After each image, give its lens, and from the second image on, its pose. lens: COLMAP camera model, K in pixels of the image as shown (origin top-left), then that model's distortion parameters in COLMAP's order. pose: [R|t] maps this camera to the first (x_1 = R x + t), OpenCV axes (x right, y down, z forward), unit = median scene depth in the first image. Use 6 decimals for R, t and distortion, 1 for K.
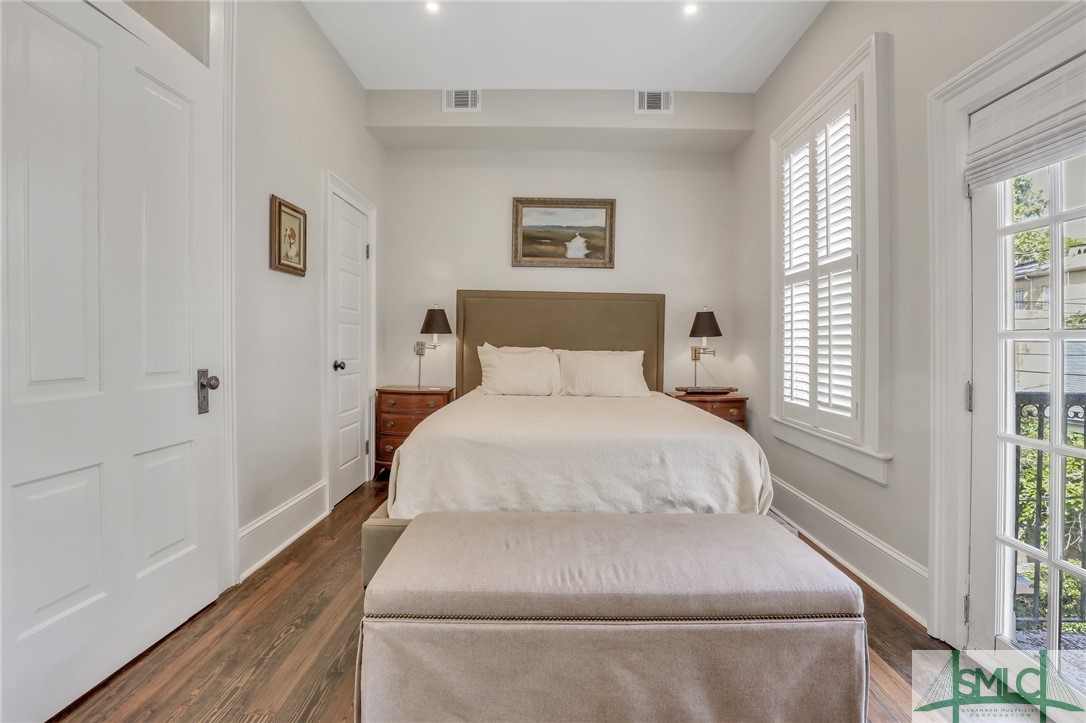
lens RADIAL K [[497.1, 0, 556.7], [0, 497.1, 343.8], [0, 0, 1]] dist [-0.040321, 0.007772]
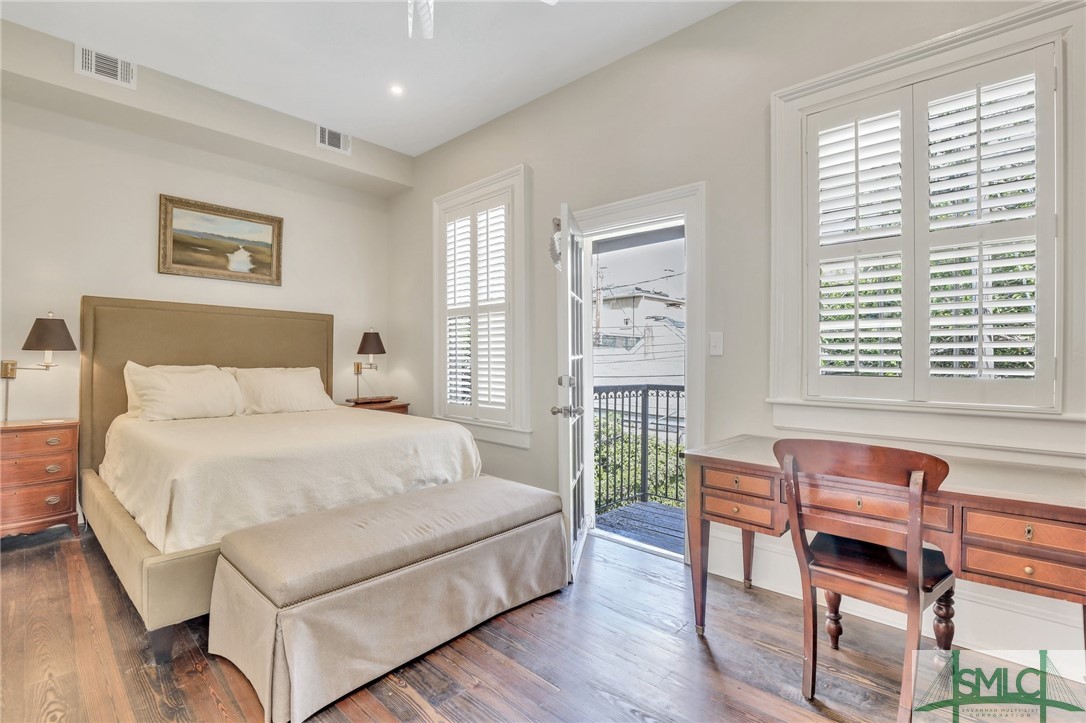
lens RADIAL K [[497.1, 0, 540.2], [0, 497.1, 353.7], [0, 0, 1]] dist [-0.040321, 0.007772]
pose [[0.680256, -0.001191, 0.732973, -0.290200], [0.002626, 0.999996, -0.000812, -0.012912], [-0.732969, 0.002477, 0.680257, -0.080276]]
